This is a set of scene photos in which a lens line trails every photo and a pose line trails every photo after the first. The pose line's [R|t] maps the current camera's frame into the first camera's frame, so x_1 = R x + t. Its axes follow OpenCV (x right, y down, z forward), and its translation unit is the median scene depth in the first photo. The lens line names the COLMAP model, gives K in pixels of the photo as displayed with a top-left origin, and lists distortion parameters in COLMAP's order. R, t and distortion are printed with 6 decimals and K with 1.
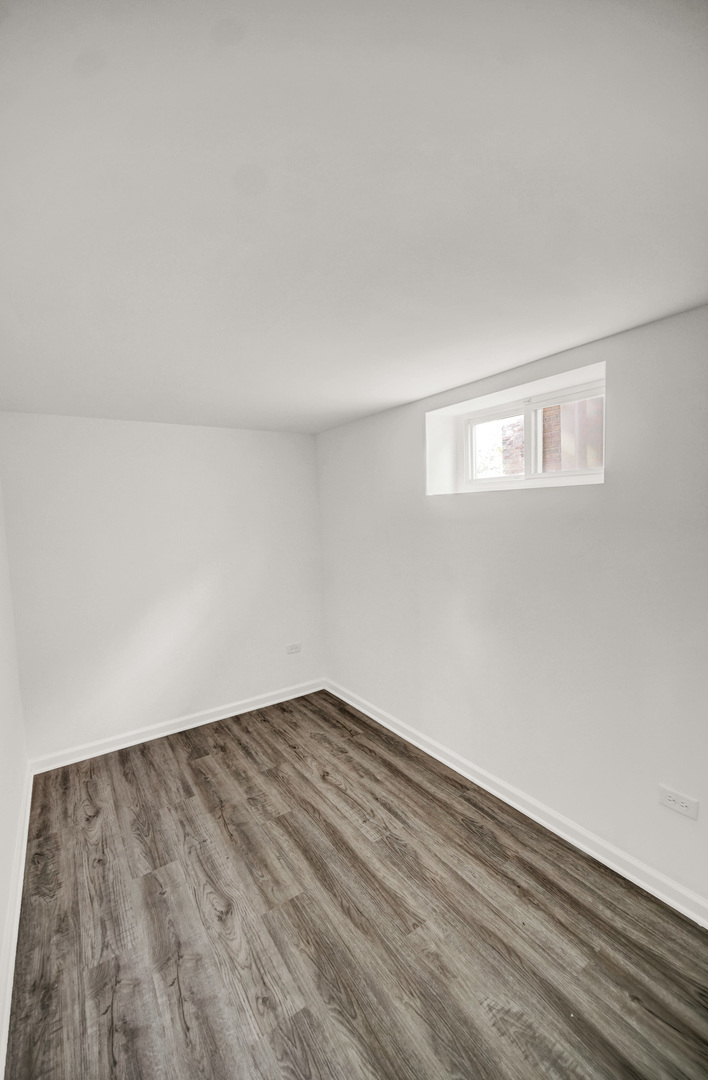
lens RADIAL K [[422.6, 0, 353.1], [0, 422.6, 538.8], [0, 0, 1]] dist [-0.000202, -0.000015]
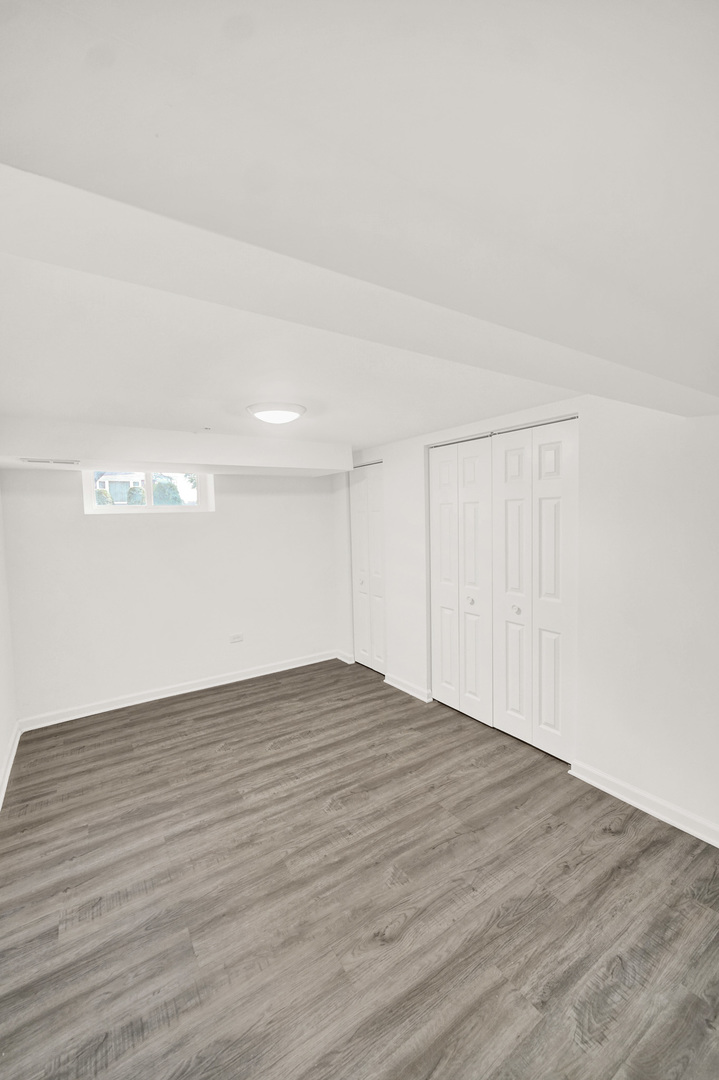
lens RADIAL K [[440.2, 0, 358.0], [0, 440.2, 536.4], [0, 0, 1]] dist [0.017014, 0.000374]
pose [[-0.035023, 0.066902, -0.997145, 0.558004], [-0.000677, 0.997755, 0.066967, -0.072096], [0.999386, 0.003021, -0.034899, 0.851458]]
